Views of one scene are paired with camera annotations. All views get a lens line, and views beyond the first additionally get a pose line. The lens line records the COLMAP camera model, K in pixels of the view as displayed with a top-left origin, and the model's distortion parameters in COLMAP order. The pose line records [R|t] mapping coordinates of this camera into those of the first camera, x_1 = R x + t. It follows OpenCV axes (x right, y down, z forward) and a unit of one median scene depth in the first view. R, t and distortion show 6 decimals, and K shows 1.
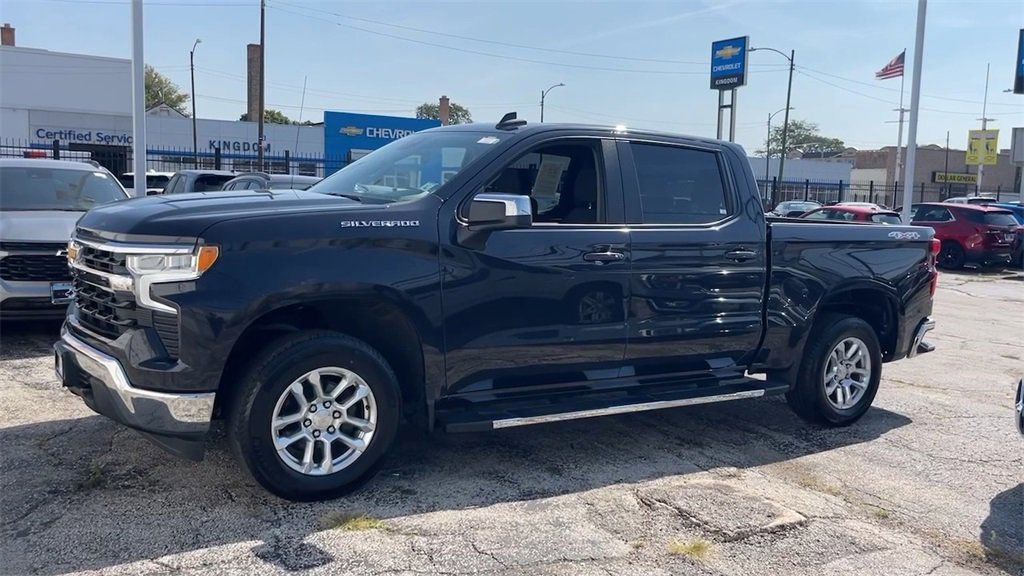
lens RADIAL K [[893.3, 0, 512.0], [0, 893.3, 288.0], [0, 0, 1]] dist [0.034814, -0.013999]
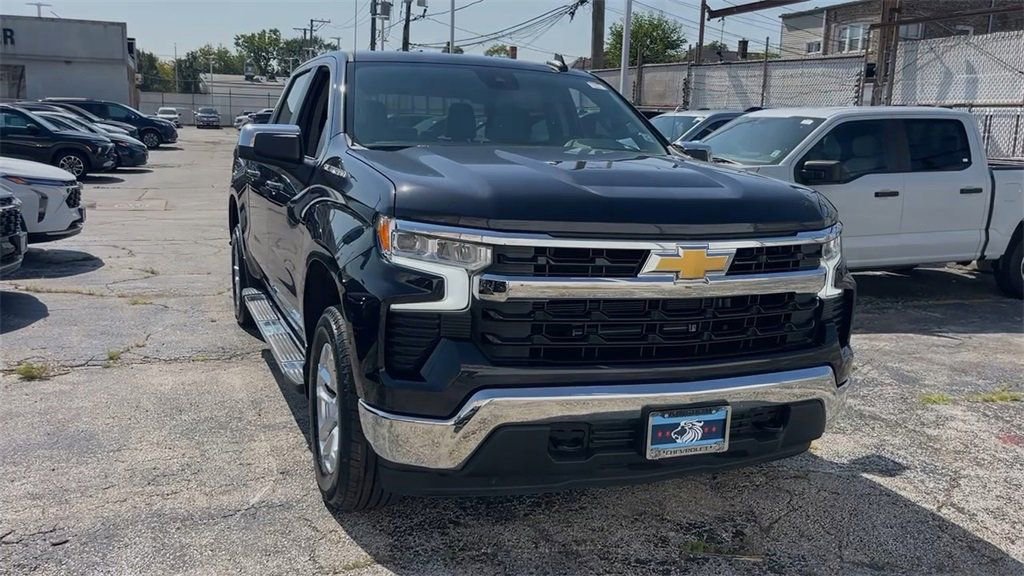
lens RADIAL K [[893.3, 0, 512.0], [0, 893.3, 288.0], [0, 0, 1]] dist [0.034814, -0.013999]
pose [[0.190097, -0.206495, 0.959804, -1.057507], [0.078209, 0.977709, 0.194857, -0.148300], [-0.978645, 0.038024, 0.202009, 0.911845]]
